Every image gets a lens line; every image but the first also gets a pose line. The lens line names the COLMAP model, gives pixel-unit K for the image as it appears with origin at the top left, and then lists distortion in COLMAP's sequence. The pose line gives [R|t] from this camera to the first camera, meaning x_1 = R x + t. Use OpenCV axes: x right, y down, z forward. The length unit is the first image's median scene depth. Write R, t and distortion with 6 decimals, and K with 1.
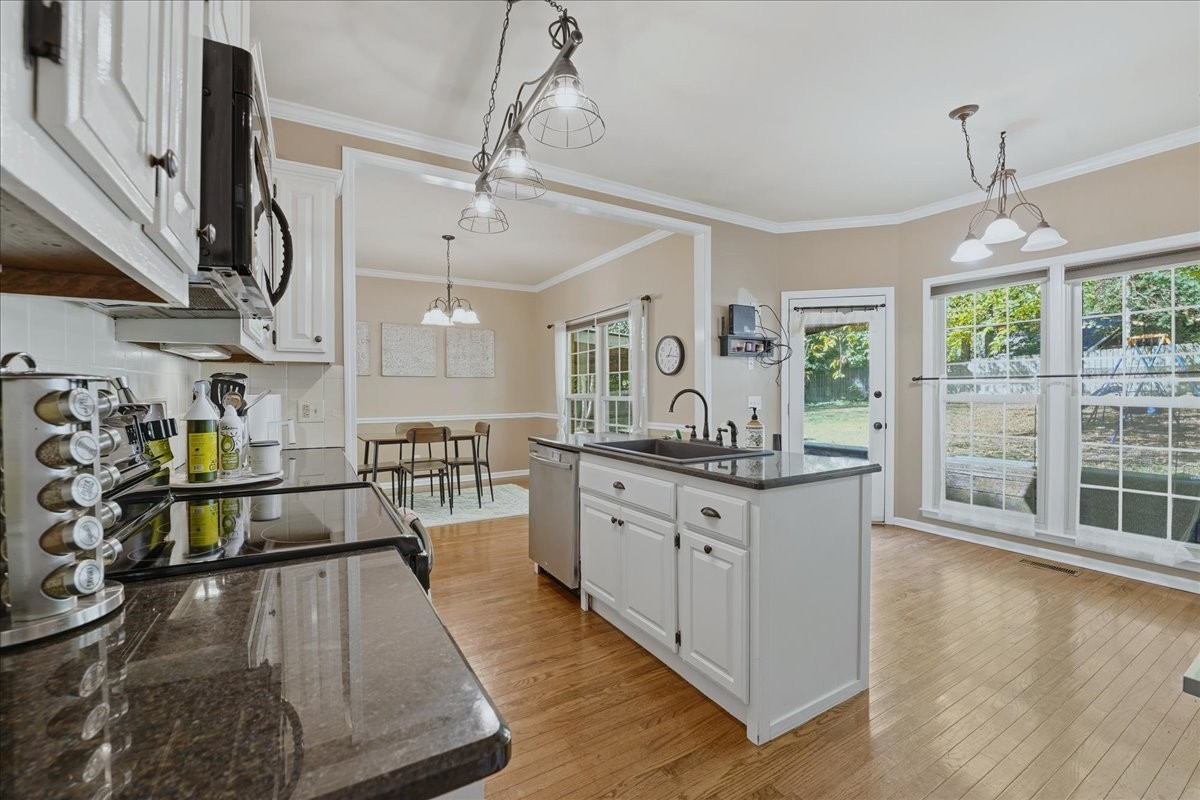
lens RADIAL K [[508.9, 0, 604.1], [0, 508.9, 394.6], [0, 0, 1]] dist [-0.026784, 0.002889]
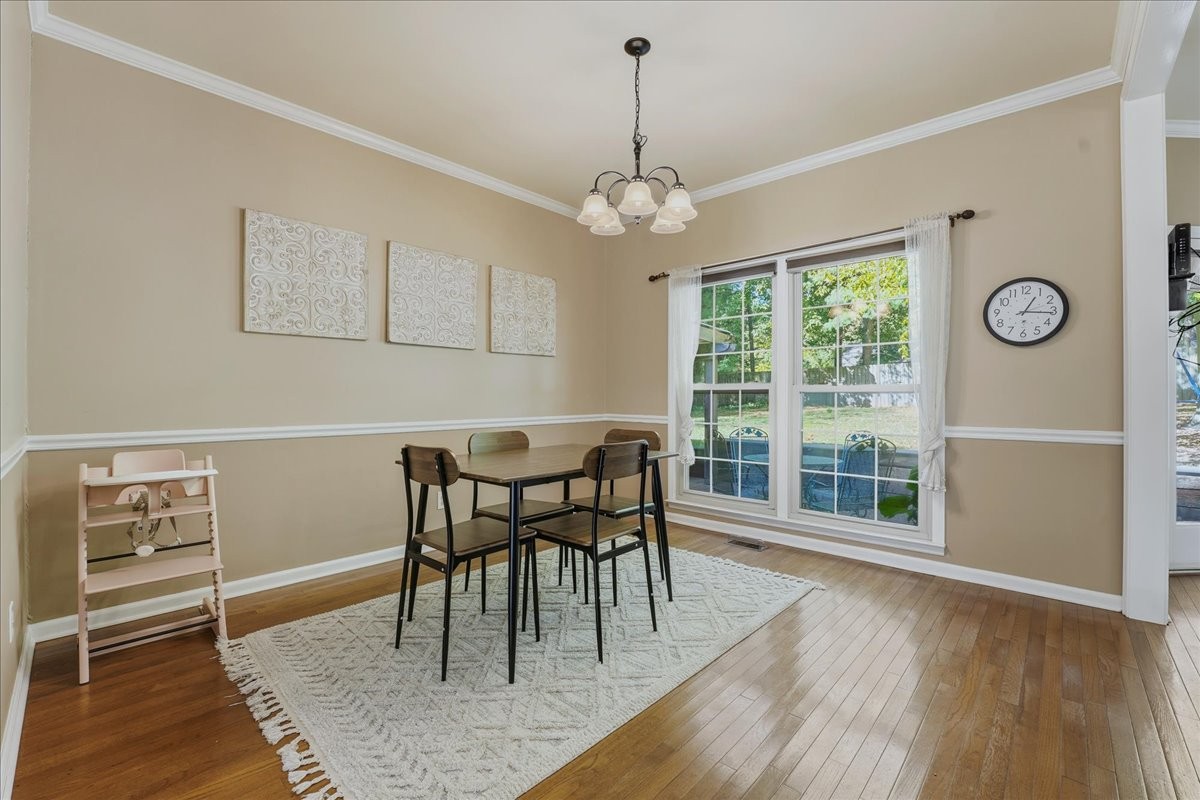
lens RADIAL K [[508.9, 0, 602.9], [0, 508.9, 400.7], [0, 0, 1]] dist [-0.026784, 0.002889]
pose [[0.954558, 0.005299, 0.297979, -0.483491], [-0.005609, 0.999984, 0.000186, 0.027230], [-0.297973, -0.001849, 0.954573, 0.556506]]
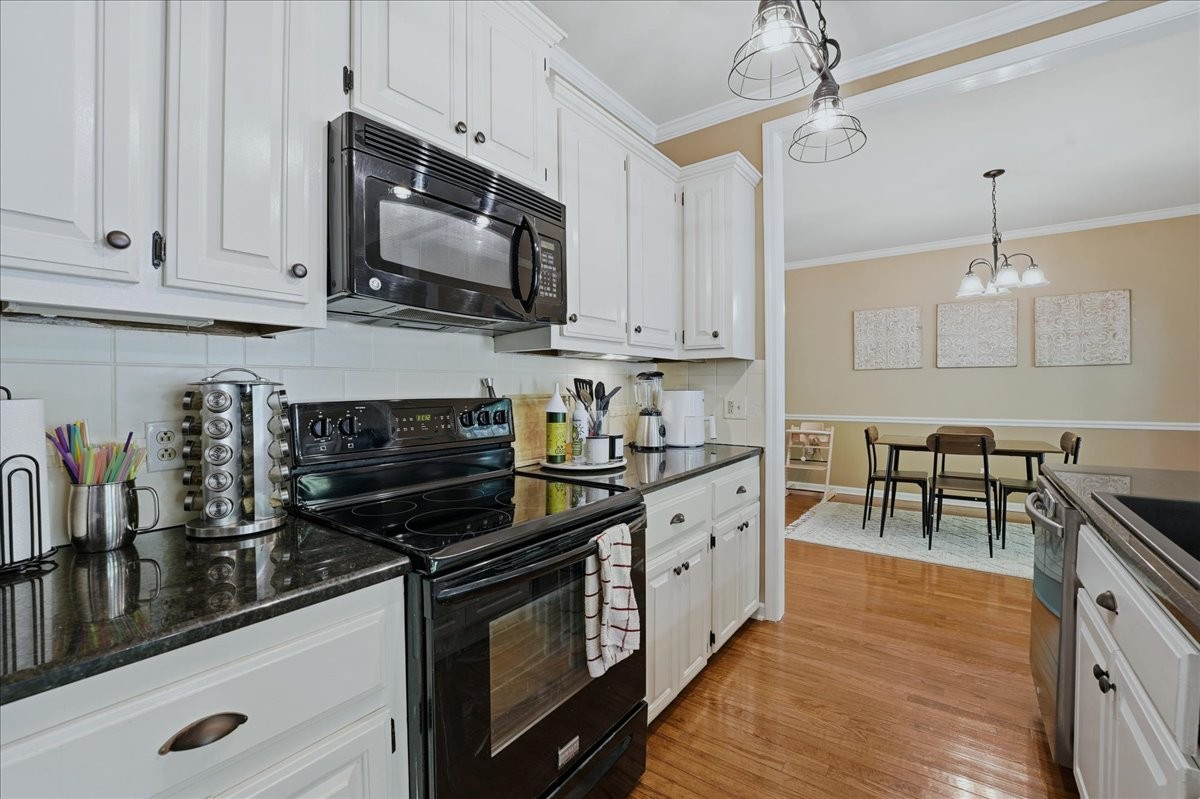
lens RADIAL K [[508.9, 0, 597.3], [0, 508.9, 390.8], [0, 0, 1]] dist [-0.026784, 0.002889]
pose [[0.400491, 0.007221, -0.916272, 0.121074], [-0.002750, 0.999974, 0.006679, -0.003152], [0.916297, -0.000155, 0.400500, 0.196331]]
